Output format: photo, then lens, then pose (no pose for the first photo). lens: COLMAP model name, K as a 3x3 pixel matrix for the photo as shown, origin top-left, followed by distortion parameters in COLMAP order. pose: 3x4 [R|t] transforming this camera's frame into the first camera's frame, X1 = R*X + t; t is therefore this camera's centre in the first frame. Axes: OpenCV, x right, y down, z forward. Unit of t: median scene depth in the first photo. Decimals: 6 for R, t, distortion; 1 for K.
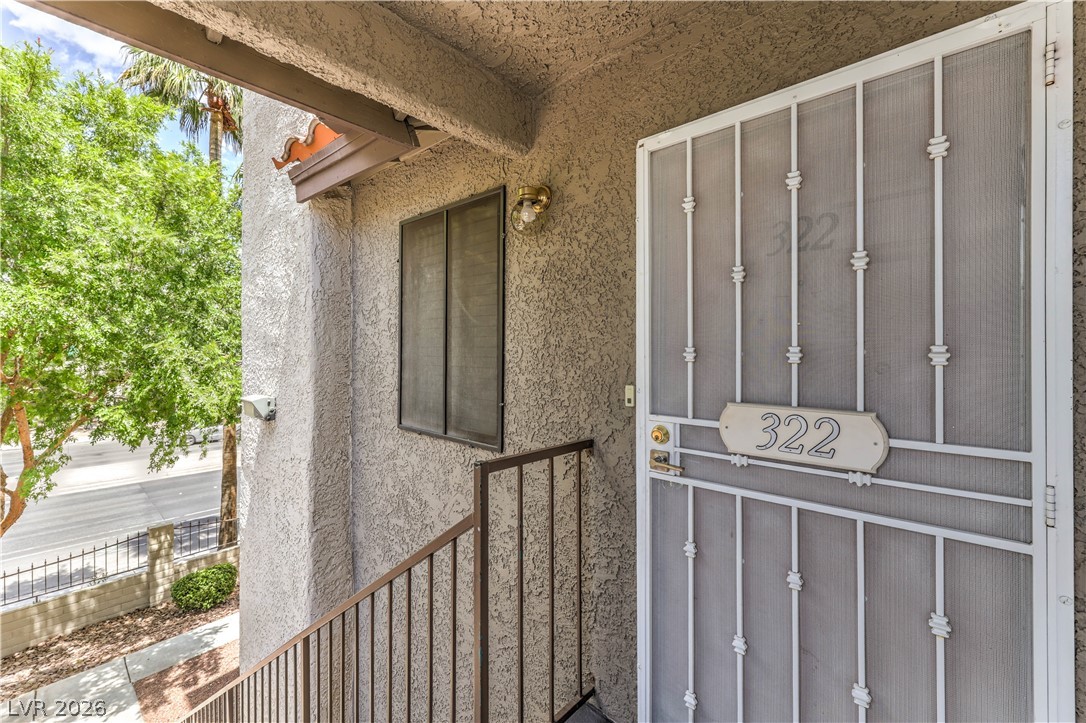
lens RADIAL K [[435.3, 0, 541.1], [0, 435.3, 359.7], [0, 0, 1]] dist [0.003506, 0.000522]
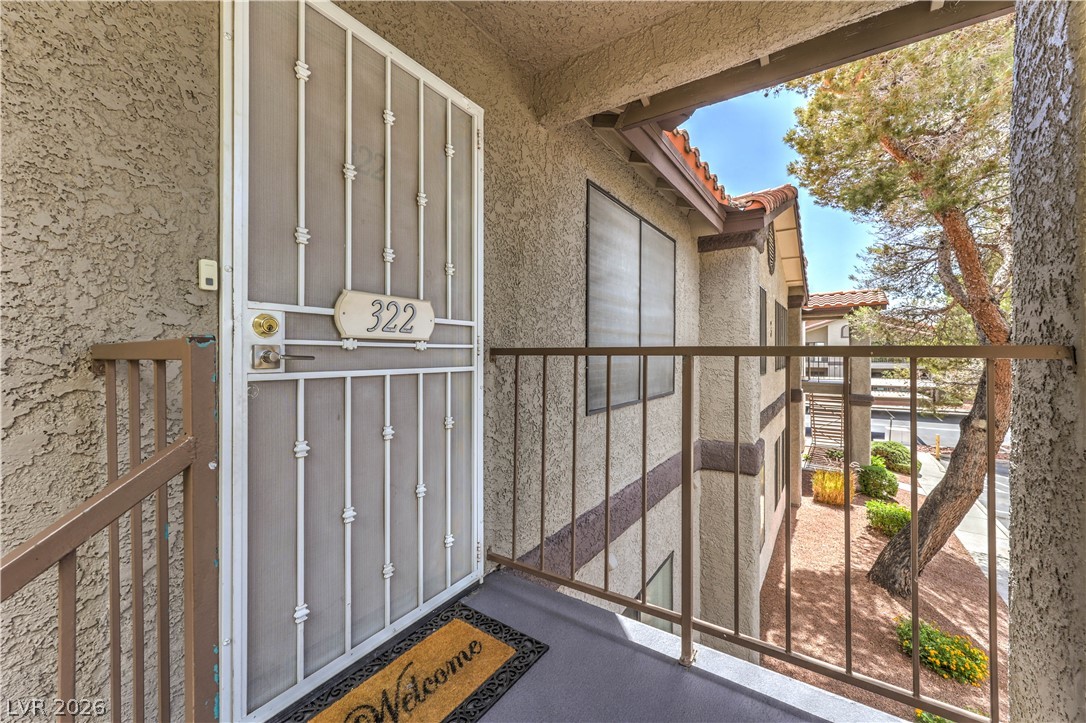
lens RADIAL K [[435.3, 0, 540.9], [0, 435.3, 352.8], [0, 0, 1]] dist [0.003506, 0.000522]
pose [[-0.133059, -0.004688, 0.991097, -0.671580], [0.001048, 0.999988, 0.004871, 0.243799], [-0.991108, 0.001687, -0.133052, 0.663622]]
